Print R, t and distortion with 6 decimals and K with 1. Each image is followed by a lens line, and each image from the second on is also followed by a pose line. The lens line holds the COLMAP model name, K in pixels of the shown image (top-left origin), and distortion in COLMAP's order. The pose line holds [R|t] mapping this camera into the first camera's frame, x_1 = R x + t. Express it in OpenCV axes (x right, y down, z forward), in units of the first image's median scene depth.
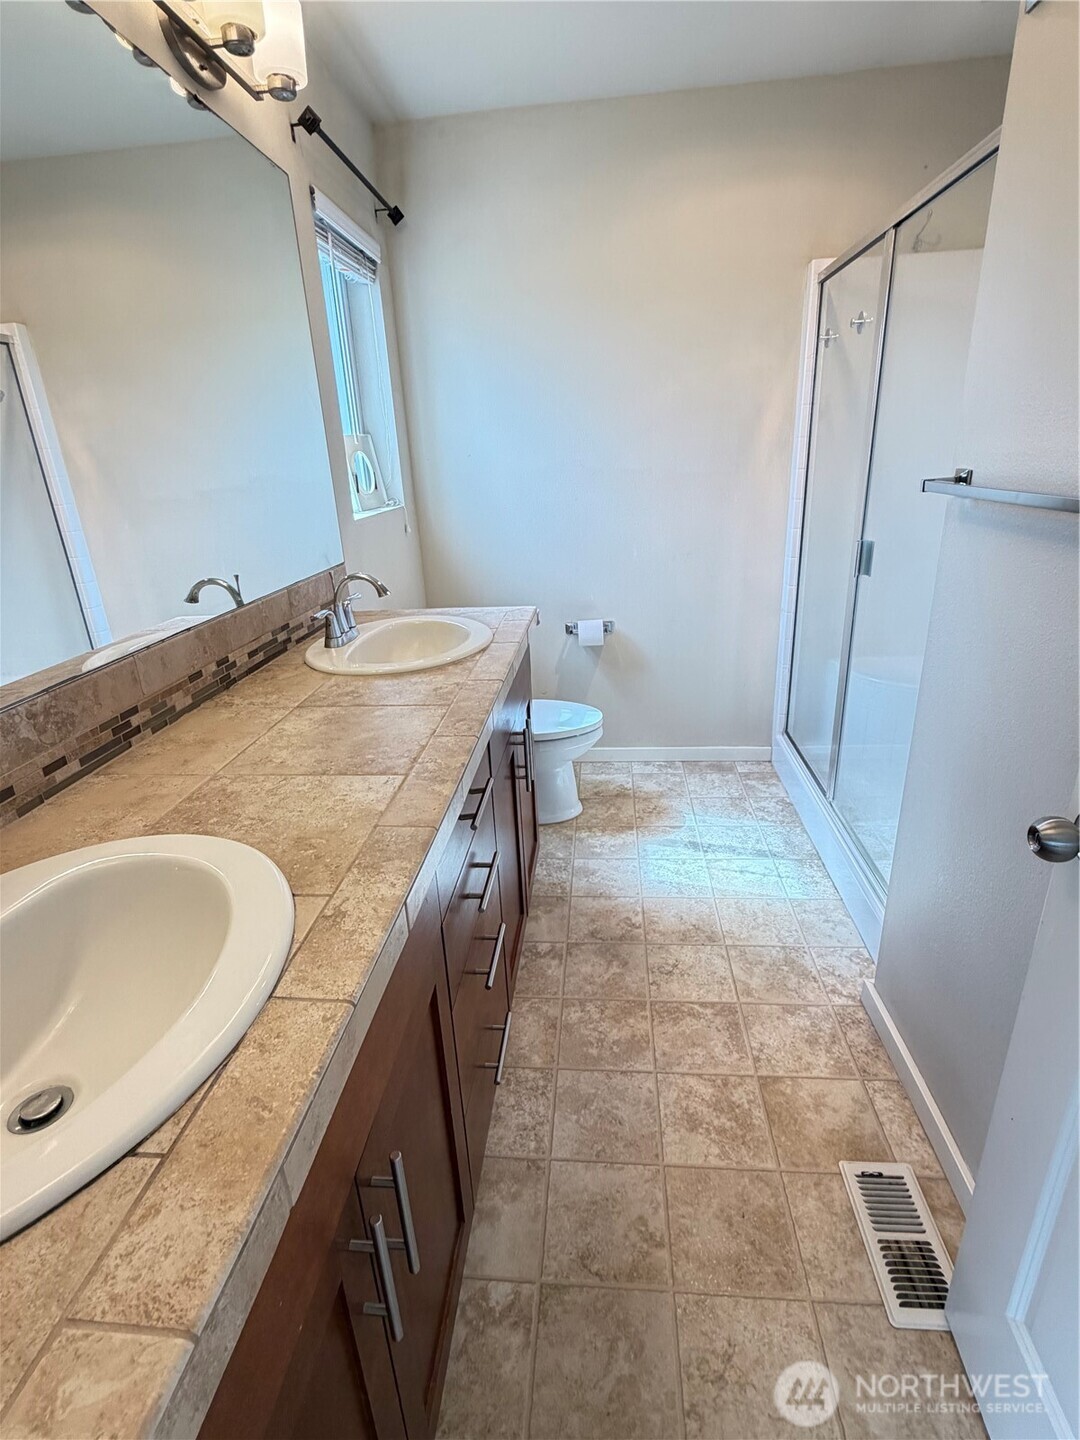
lens RADIAL K [[709.1, 0, 538.3], [0, 709.1, 720.3], [0, 0, 1]] dist [0.002188, 0.000498]
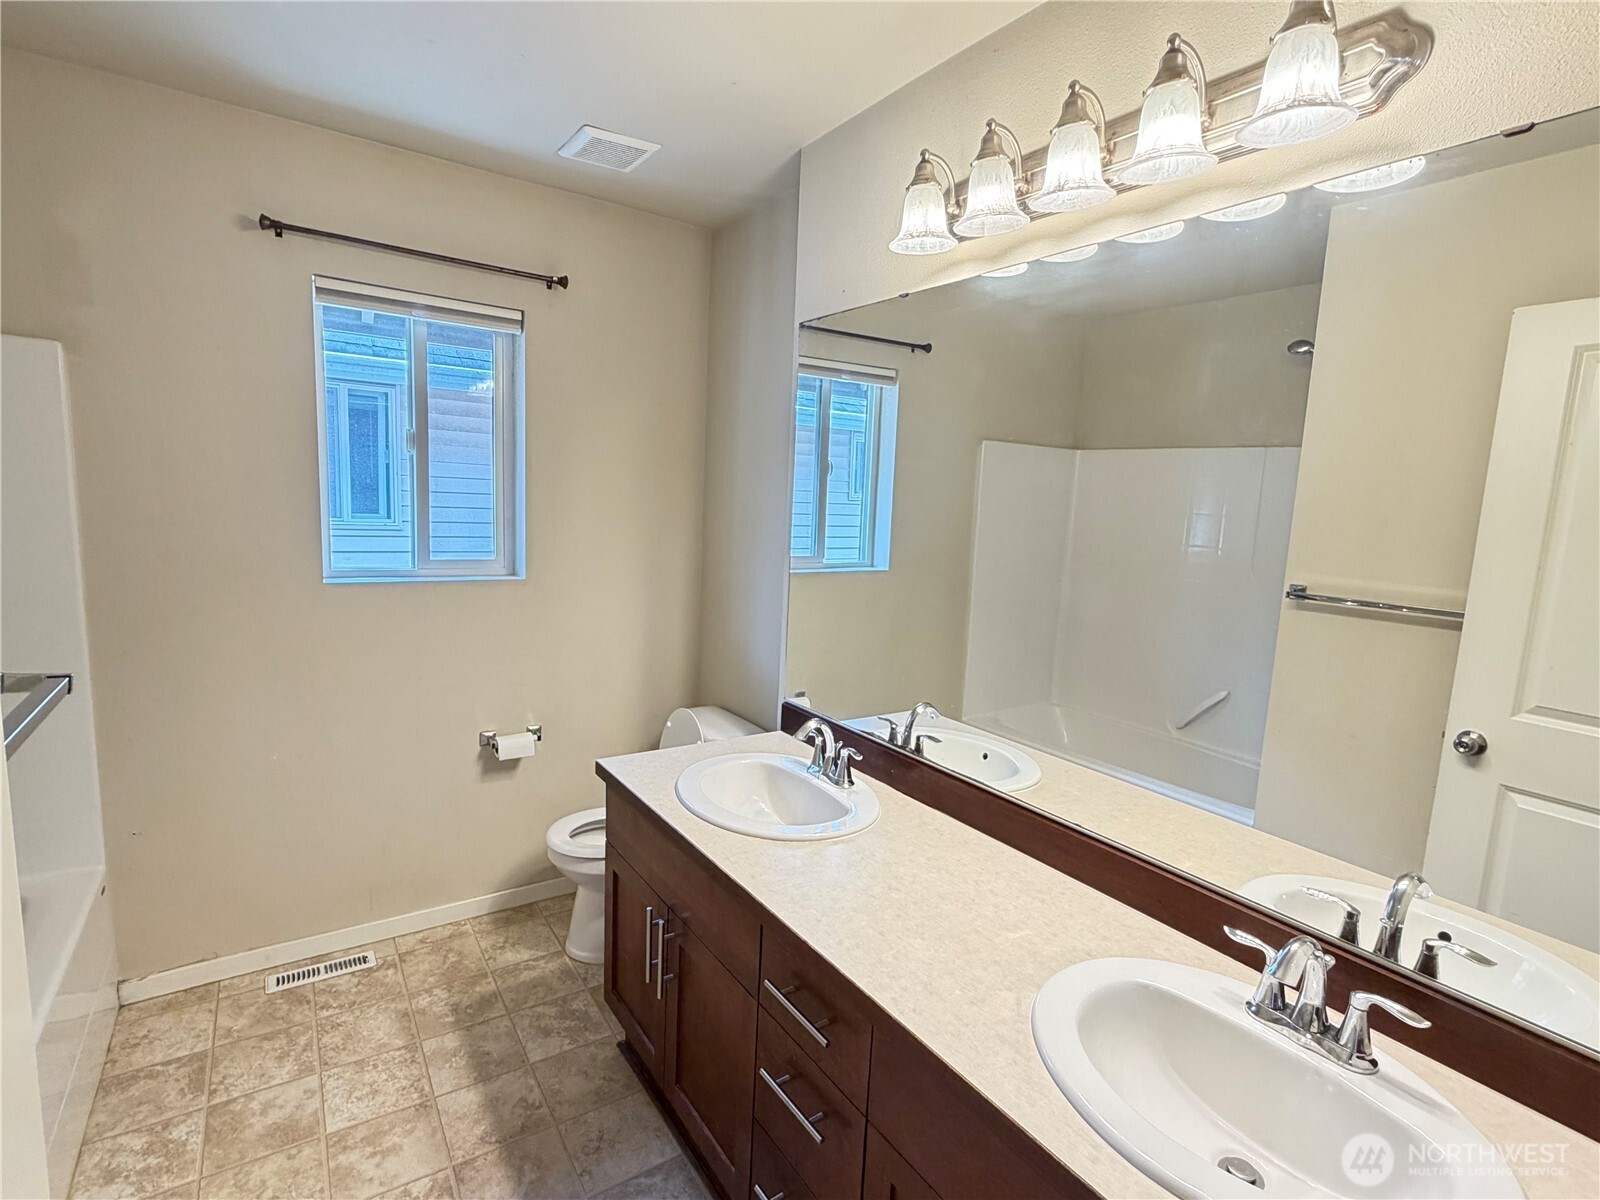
lens RADIAL K [[787.9, 0, 798.5], [0, 787.9, 599.9], [0, 0, 1]] dist [0.002188, 0.000498]
pose [[0.776814, 0.002961, 0.629723, -0.316298], [0.140967, 0.973794, -0.178474, 0.115156], [-0.613749, 0.227411, 0.756040, -0.522462]]
